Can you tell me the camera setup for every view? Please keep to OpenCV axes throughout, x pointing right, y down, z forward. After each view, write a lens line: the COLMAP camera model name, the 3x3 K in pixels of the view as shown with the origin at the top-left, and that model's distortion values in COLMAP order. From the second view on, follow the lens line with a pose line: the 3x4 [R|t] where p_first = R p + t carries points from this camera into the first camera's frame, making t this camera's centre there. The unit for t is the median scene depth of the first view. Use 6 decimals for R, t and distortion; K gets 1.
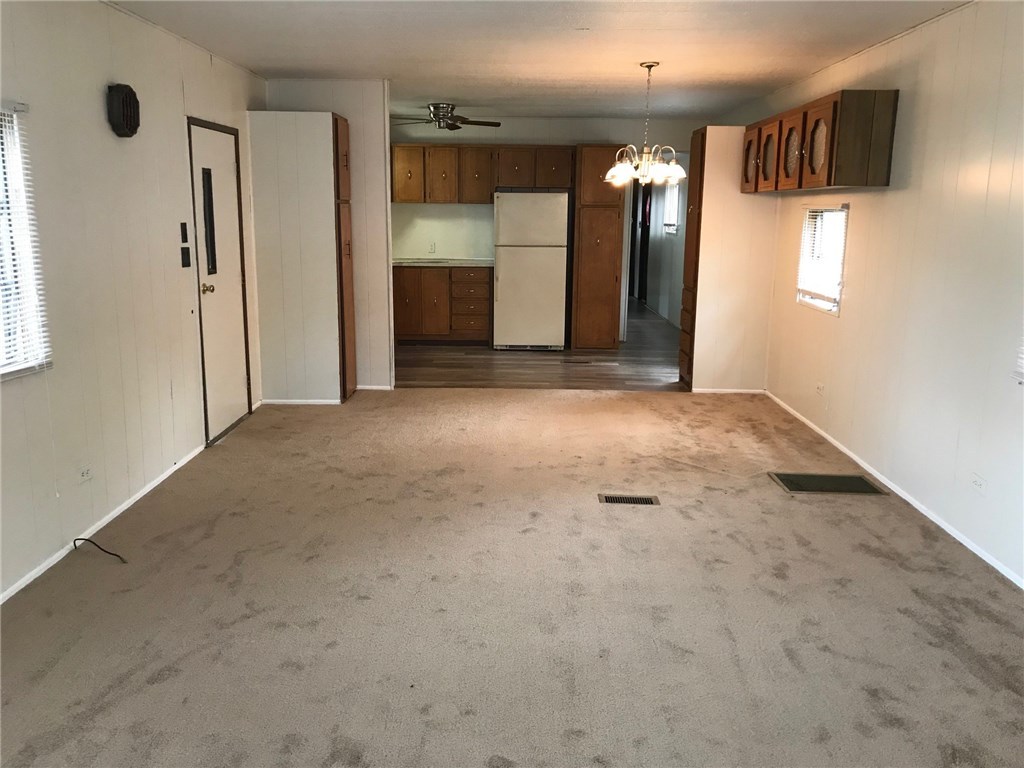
lens RADIAL K [[828.4, 0, 512.0], [0, 828.4, 384.0], [0, 0, 1]] dist [0.090904, -0.163918]
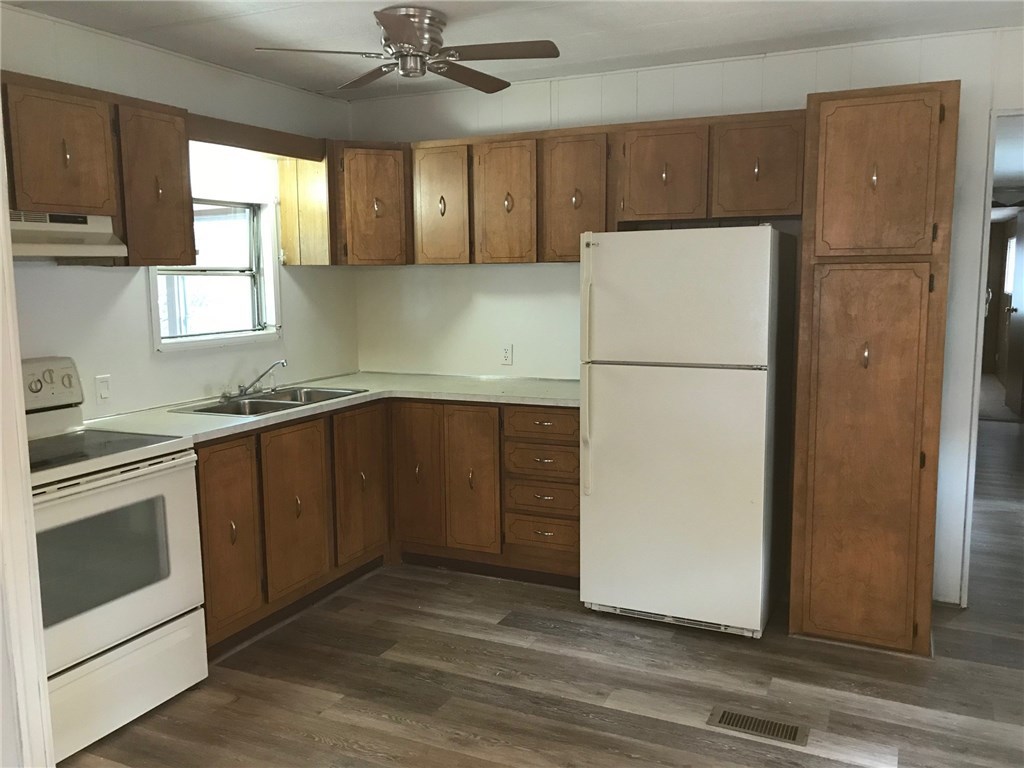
lens RADIAL K [[828.4, 0, 512.0], [0, 828.4, 384.0], [0, 0, 1]] dist [0.090904, -0.163918]
pose [[0.916564, 0.032633, -0.398555, 0.106243], [-0.062359, 0.996136, -0.061847, -0.125969], [0.394996, 0.081540, 0.915057, 0.603155]]
